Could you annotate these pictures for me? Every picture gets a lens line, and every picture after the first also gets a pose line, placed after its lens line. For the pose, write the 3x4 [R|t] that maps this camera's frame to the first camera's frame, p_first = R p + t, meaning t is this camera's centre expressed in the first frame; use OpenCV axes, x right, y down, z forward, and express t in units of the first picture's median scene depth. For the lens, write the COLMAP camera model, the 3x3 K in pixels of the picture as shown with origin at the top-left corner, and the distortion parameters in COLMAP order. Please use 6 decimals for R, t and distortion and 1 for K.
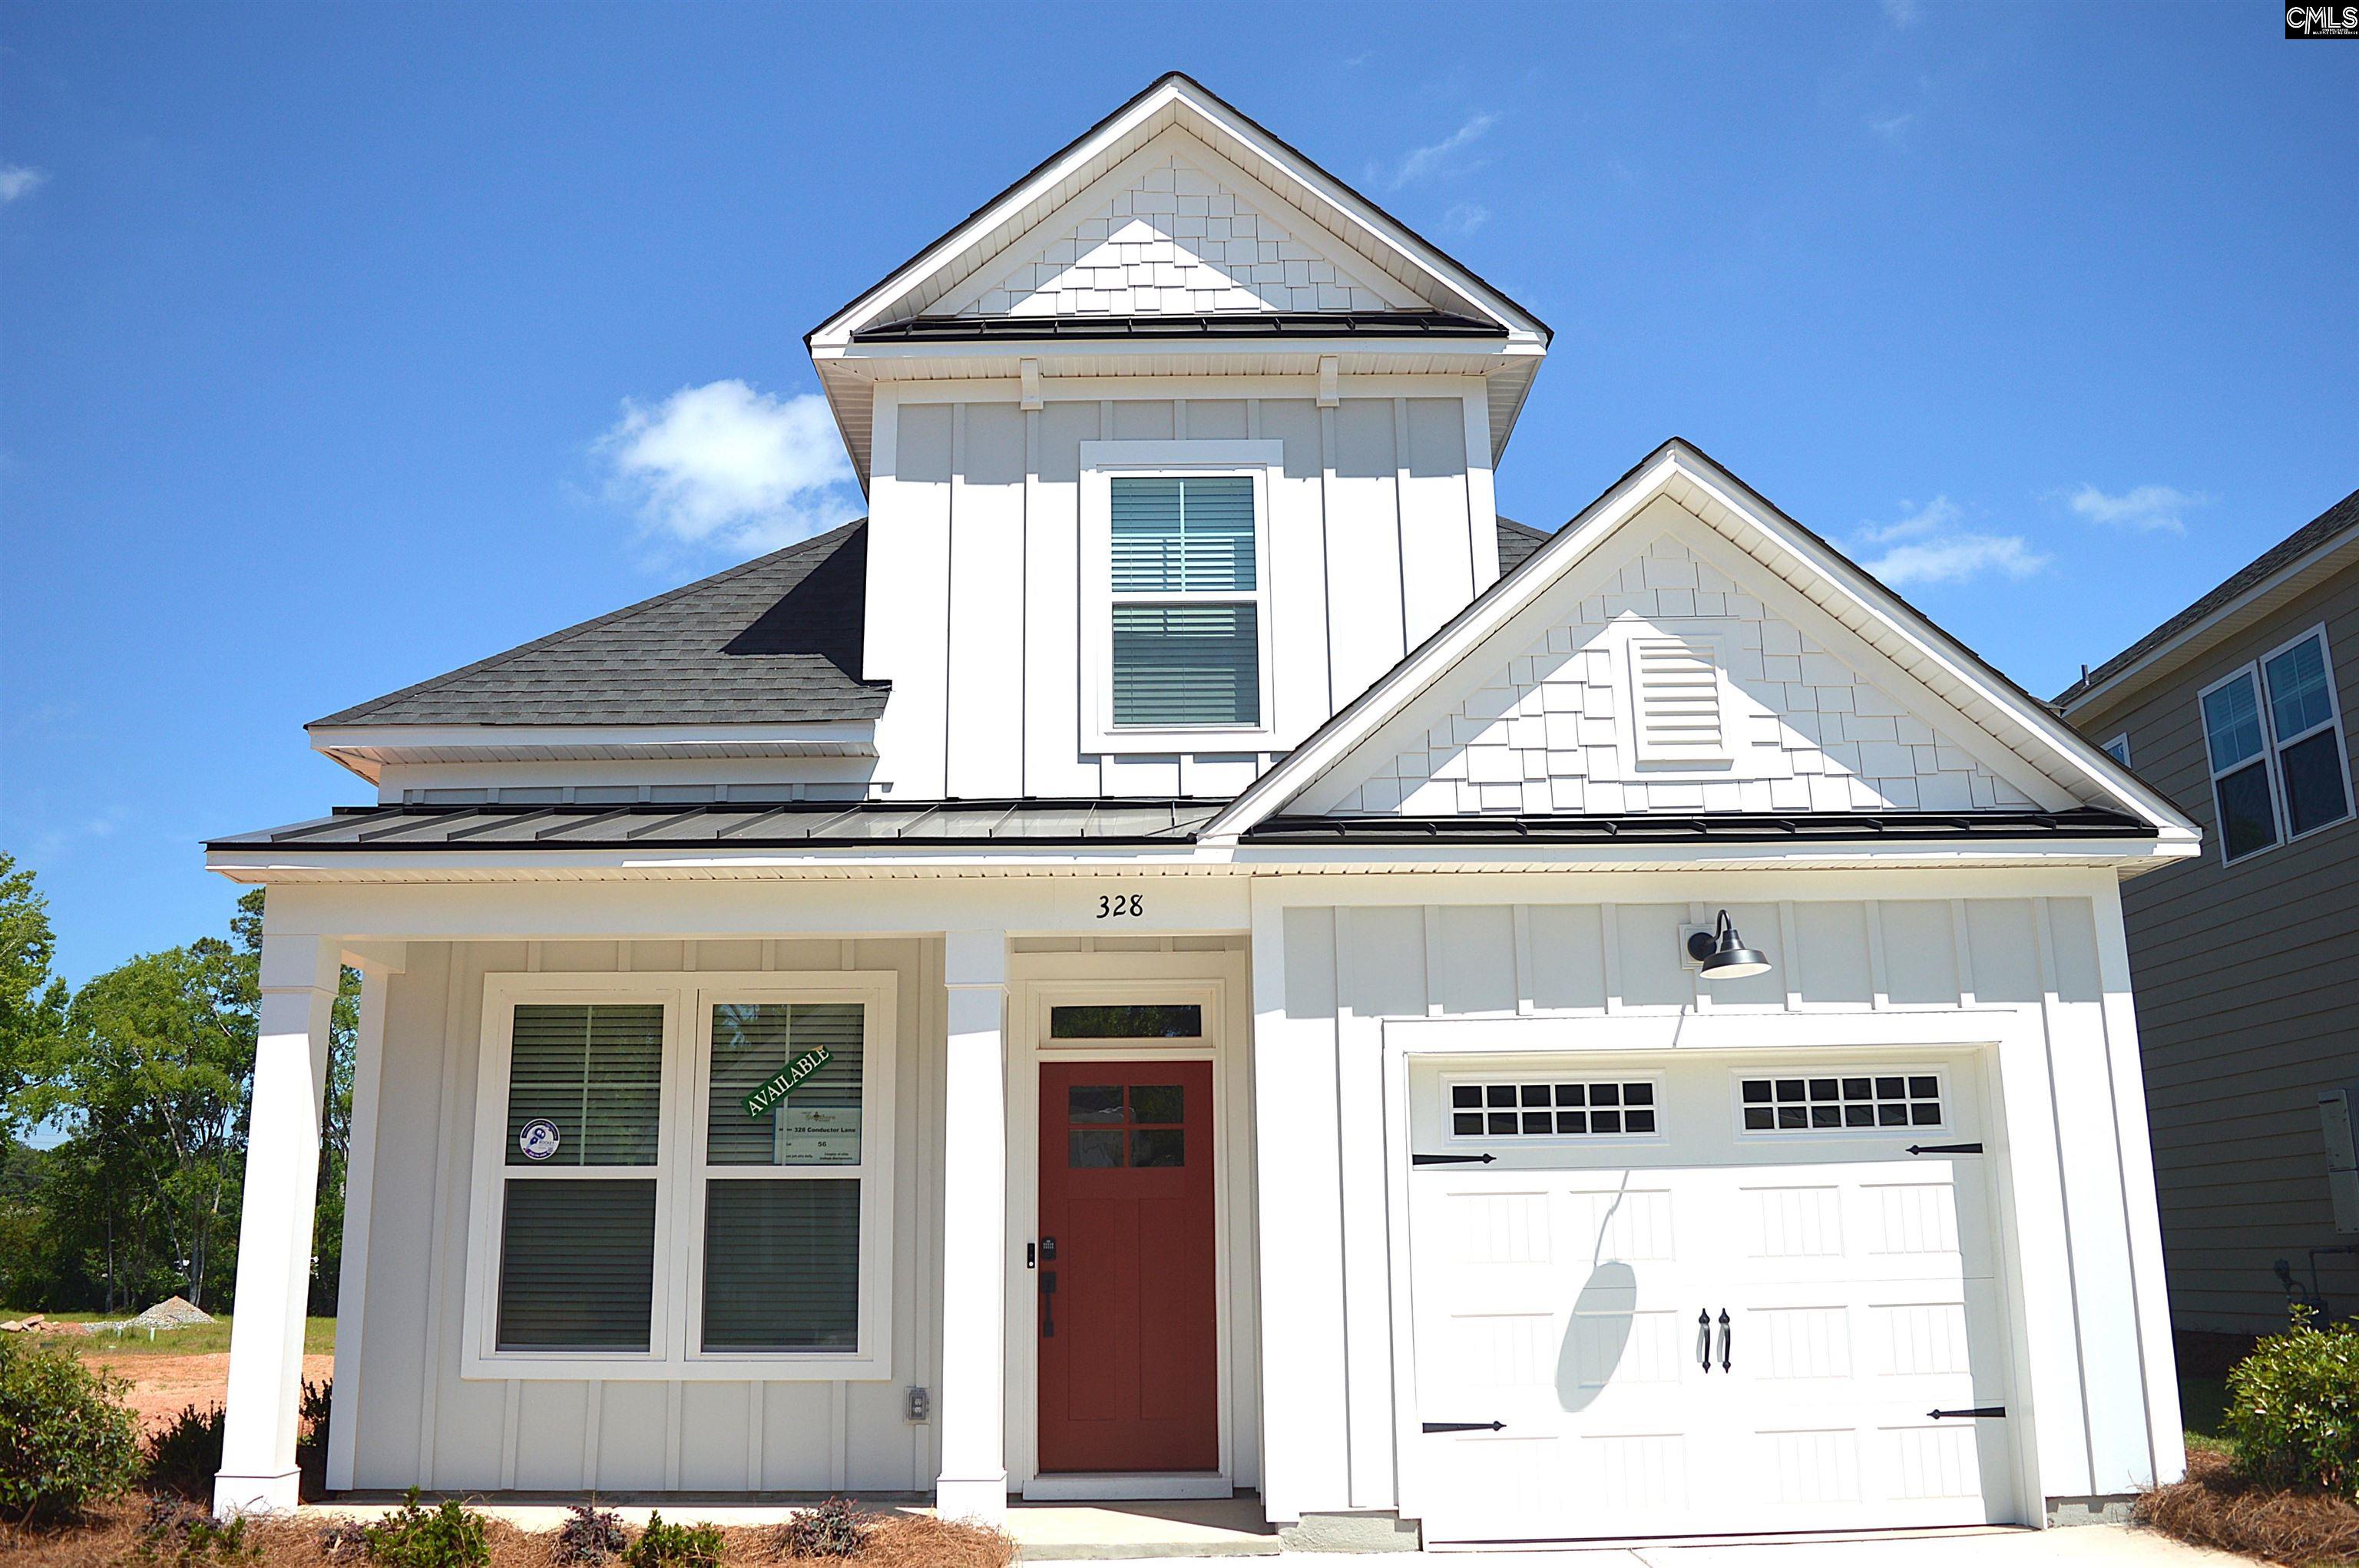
lens RADIAL K [[1913.6, 0, 1156.0], [0, 1913.6, 770.6], [0, 0, 1]] dist [-0.094916, 0.020393]
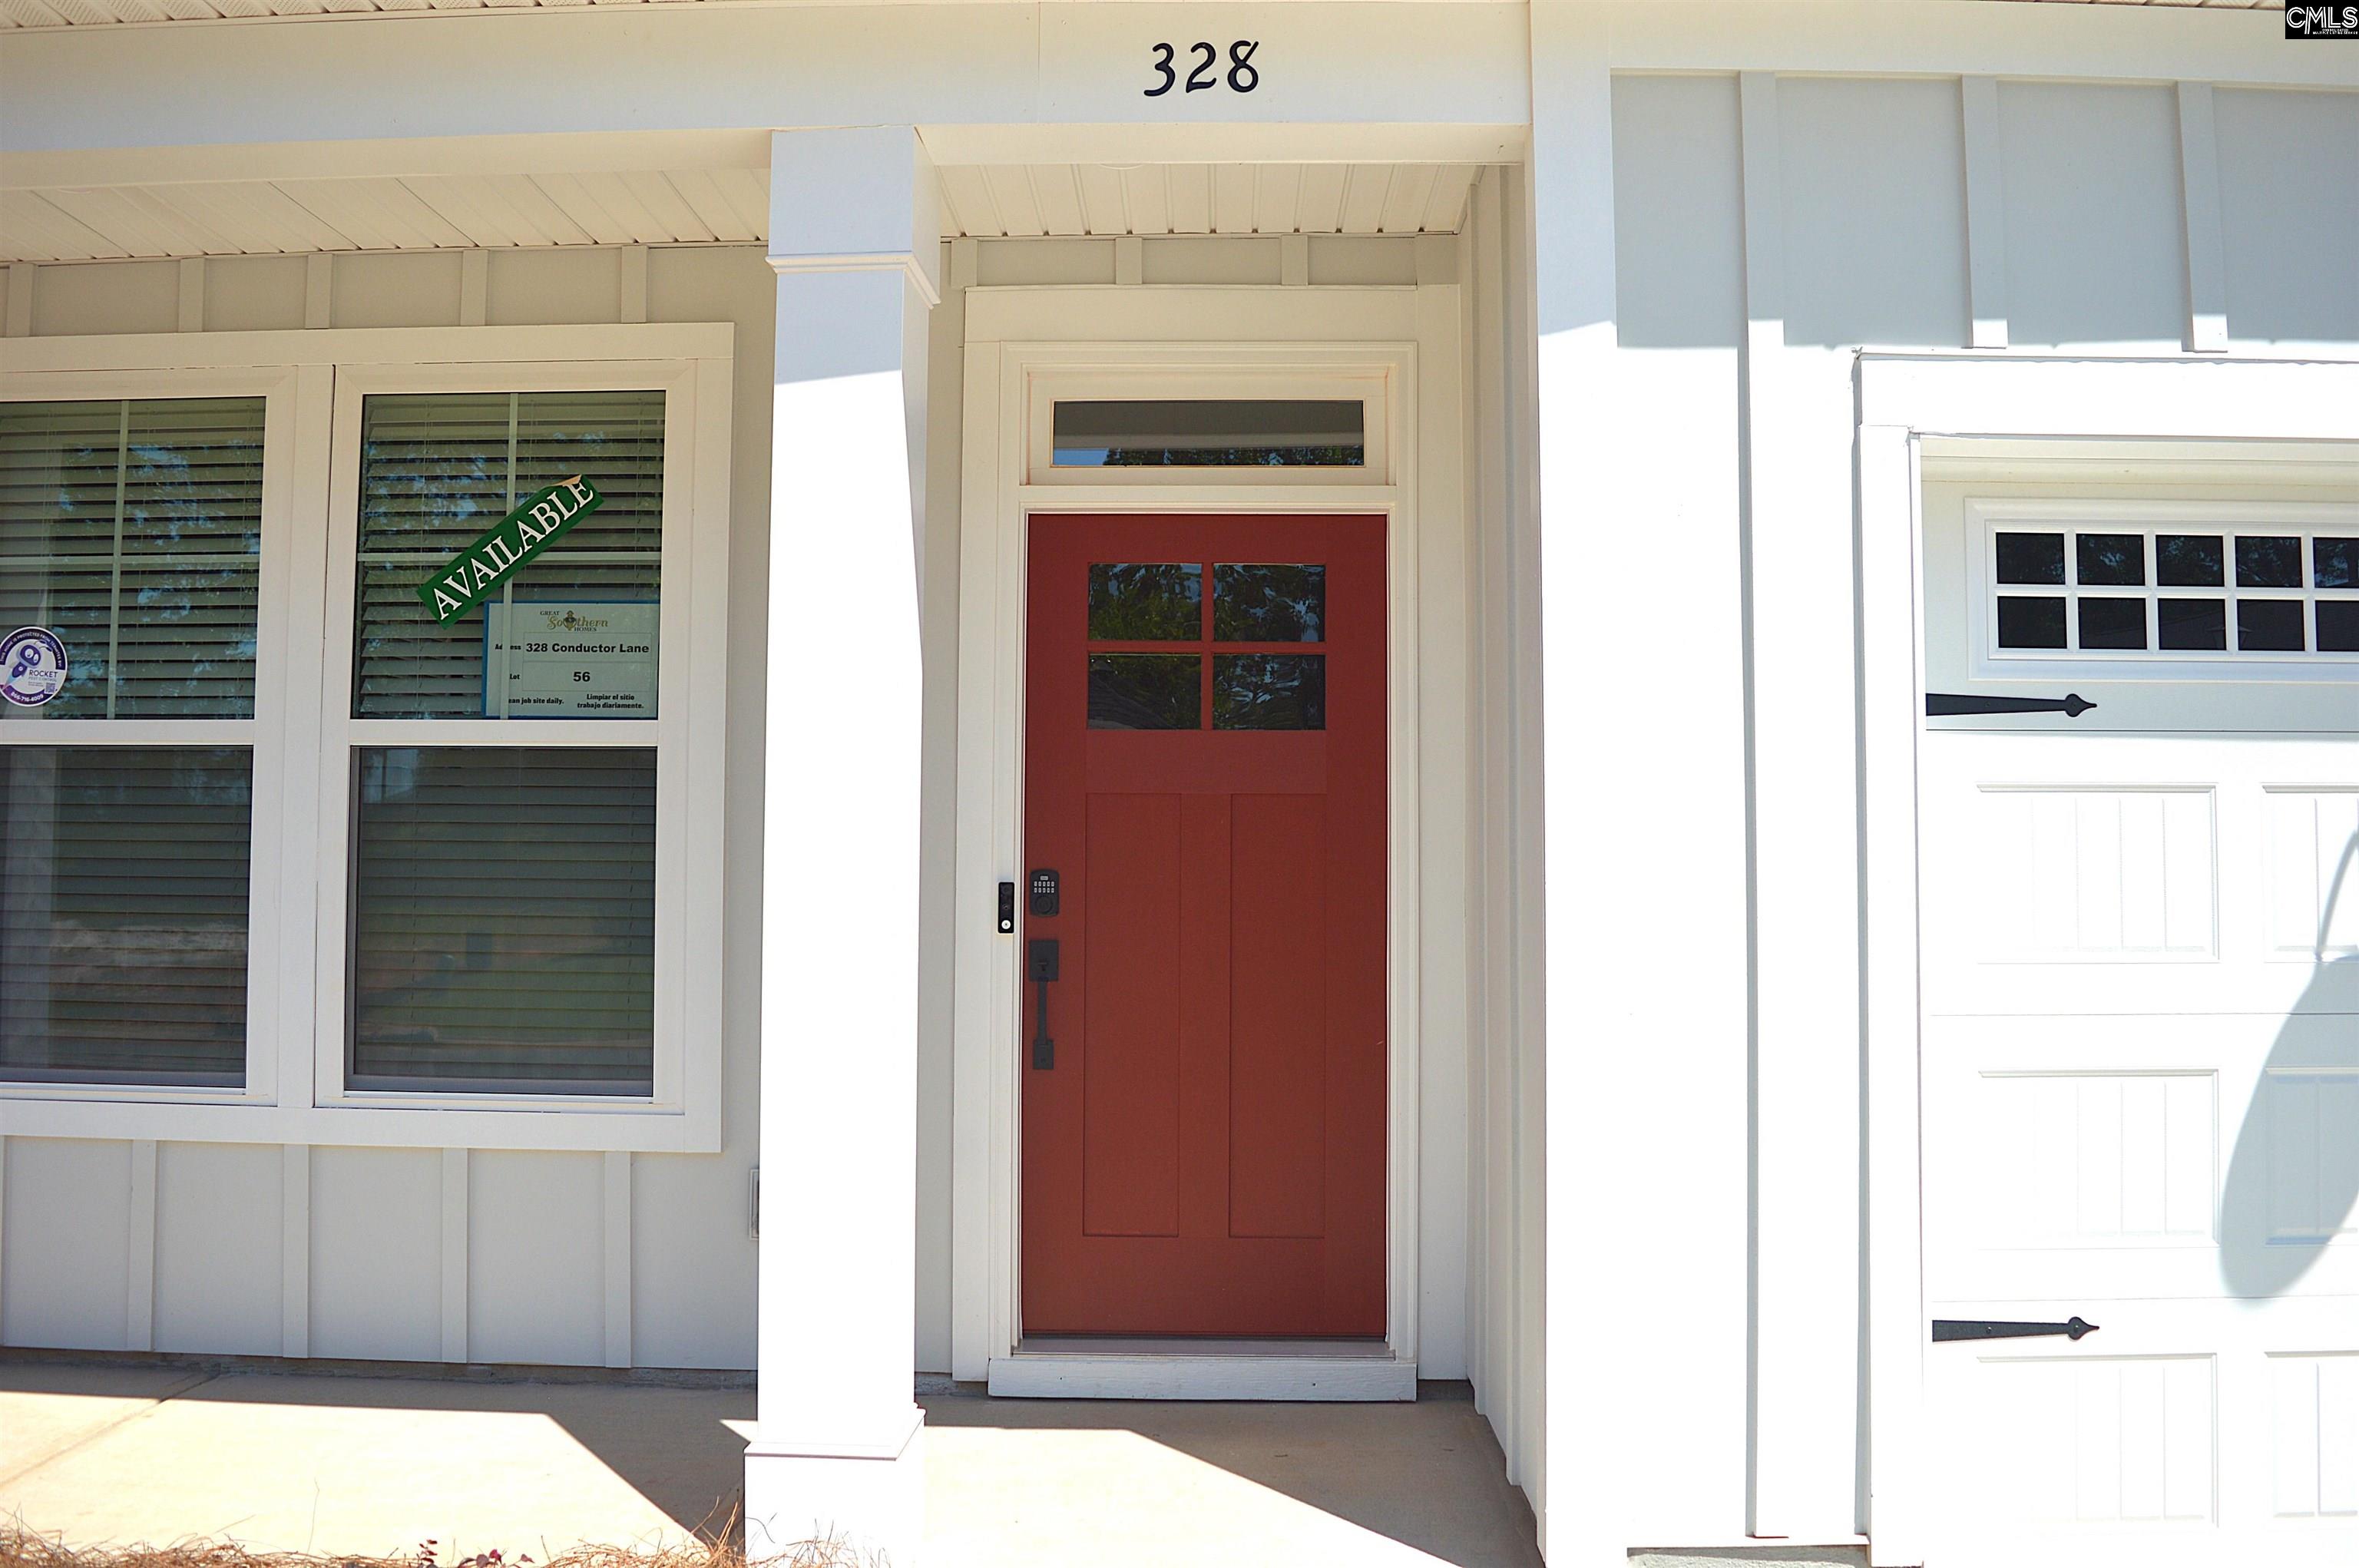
lens RADIAL K [[1913.6, 0, 1156.0], [0, 1913.6, 770.6], [0, 0, 1]] dist [-0.094916, 0.020393]
pose [[0.999370, 0.013295, -0.032905, -0.012551], [-0.006666, 0.980996, 0.193913, 0.127275], [0.034858, -0.193572, 0.980467, 0.534572]]
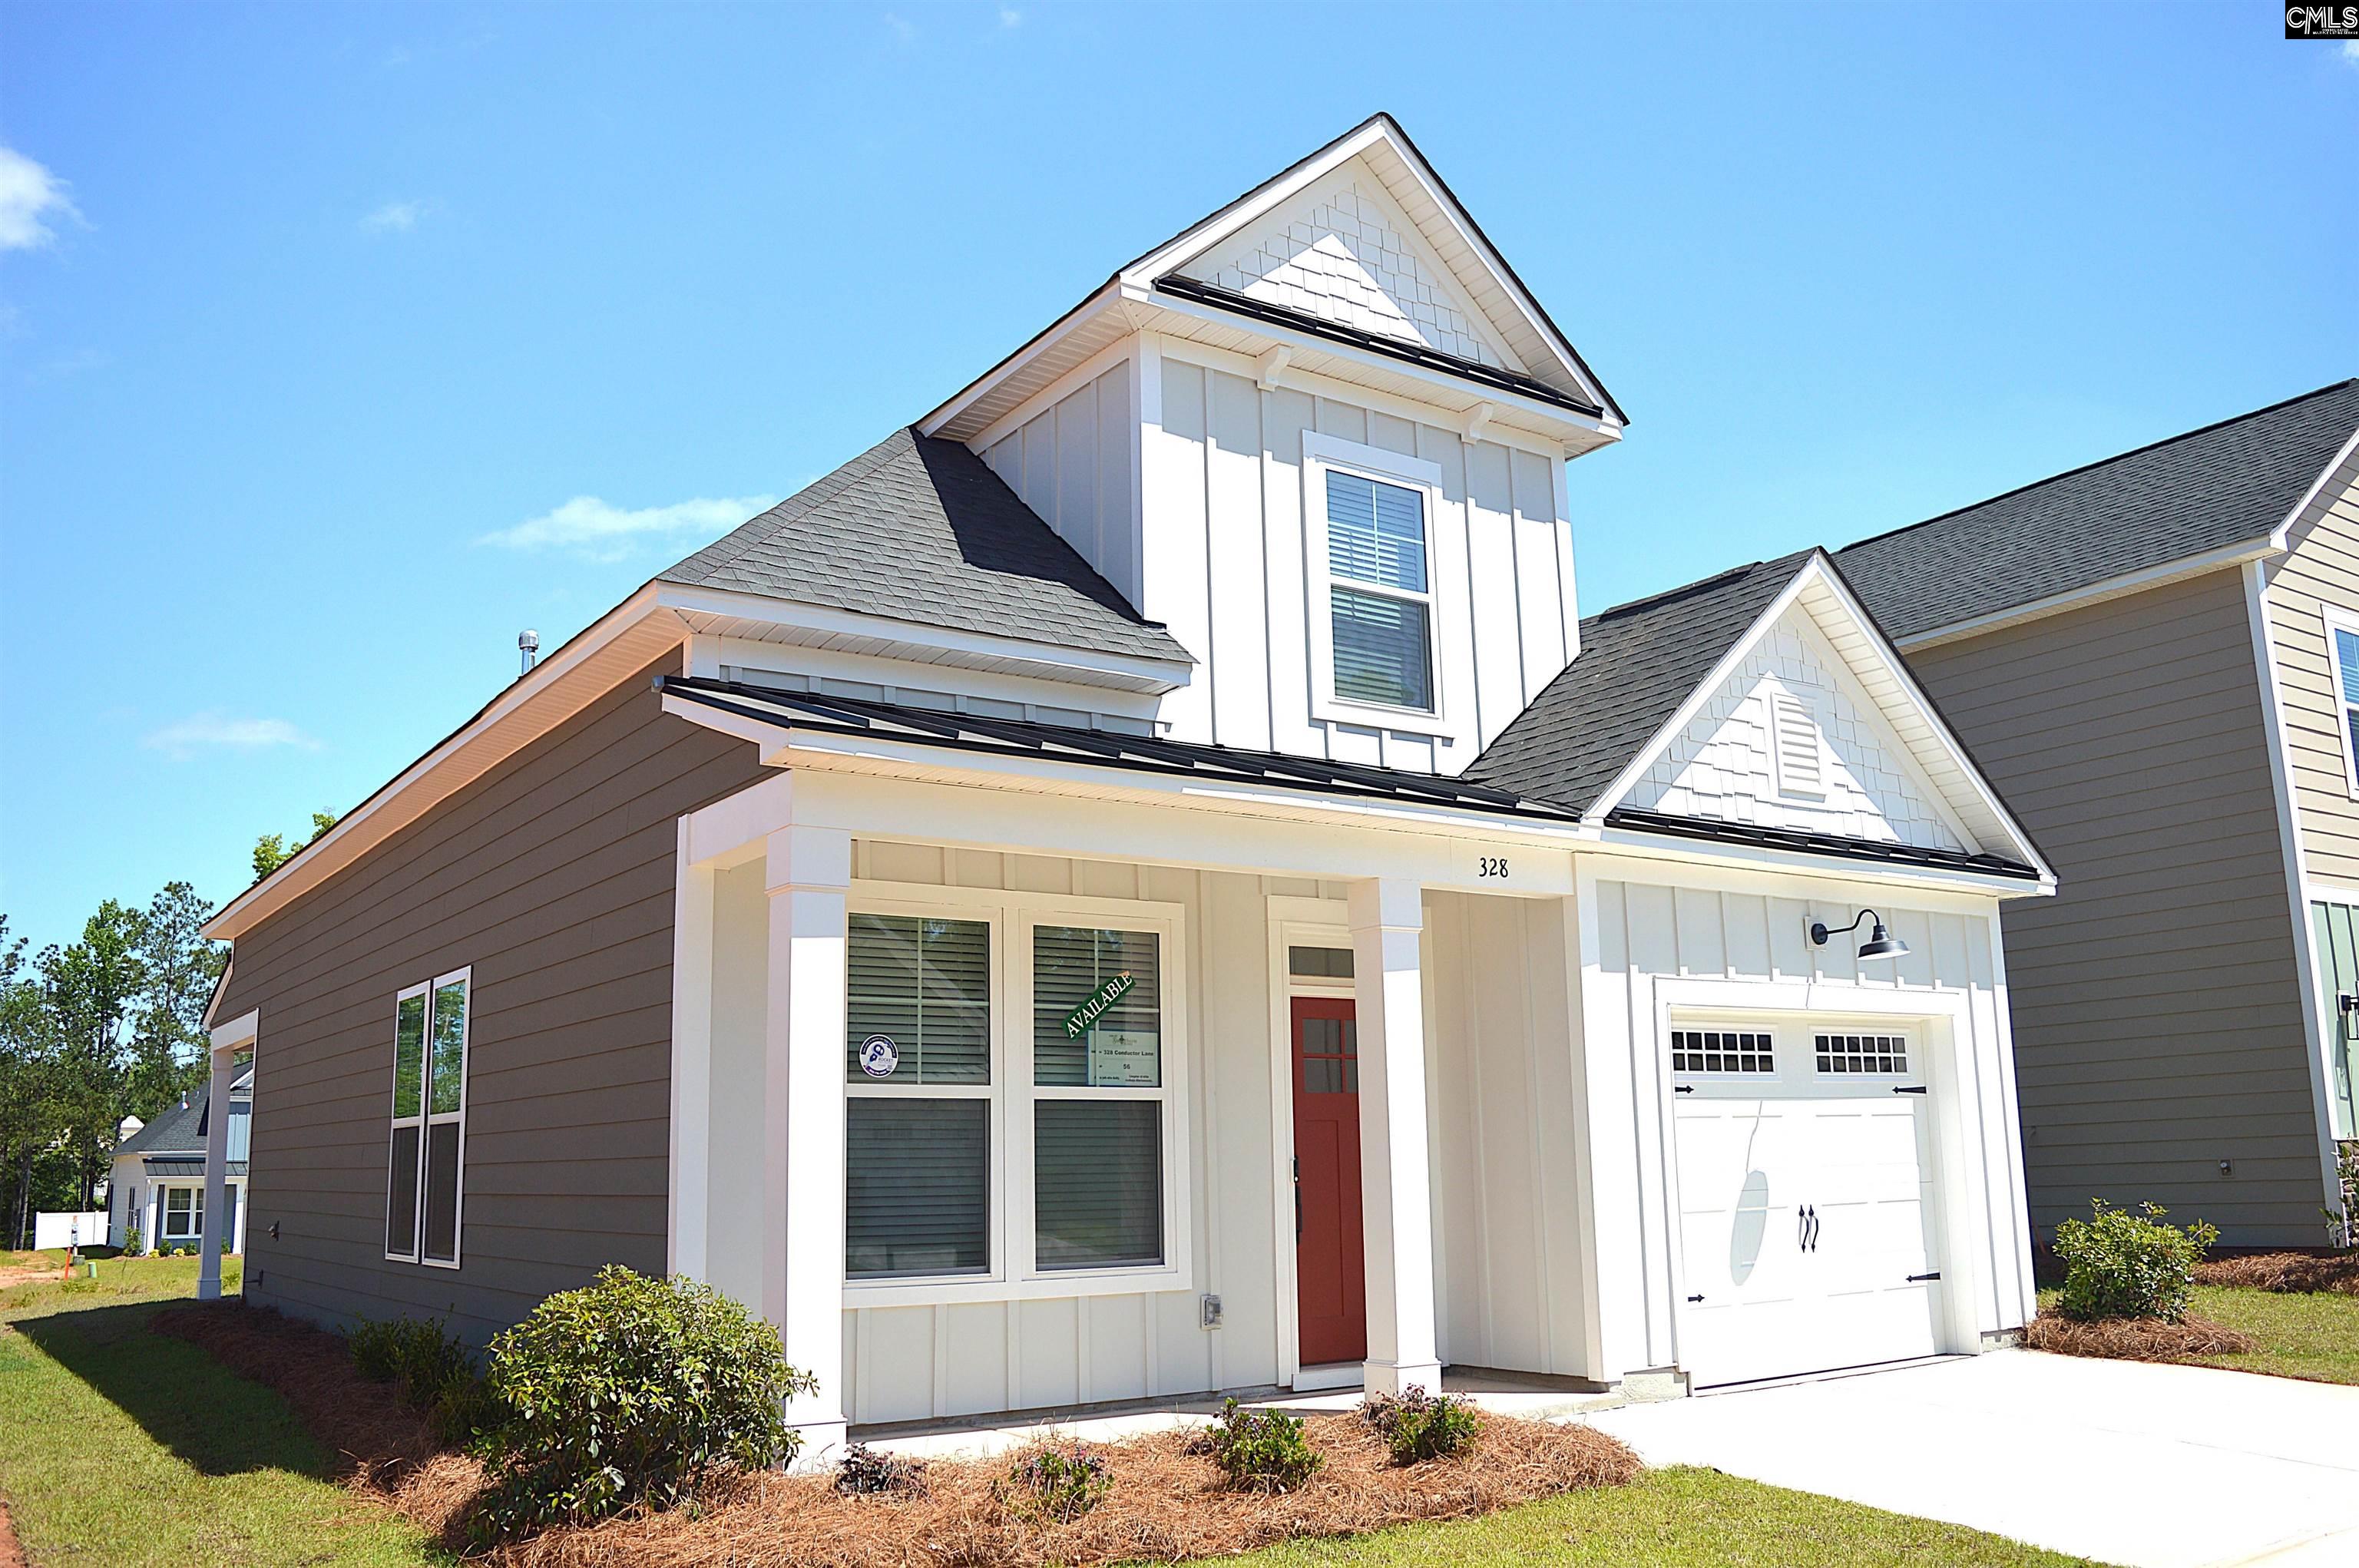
lens RADIAL K [[1941.0, 0, 1130.9], [0, 1941.0, 767.3], [0, 0, 1]] dist [-0.090696, 0.011951]
pose [[0.830841, 0.109599, 0.545611, -0.781070], [-0.126781, 0.991911, -0.006191, 0.042041], [-0.541876, -0.064030, 0.838016, 0.129252]]
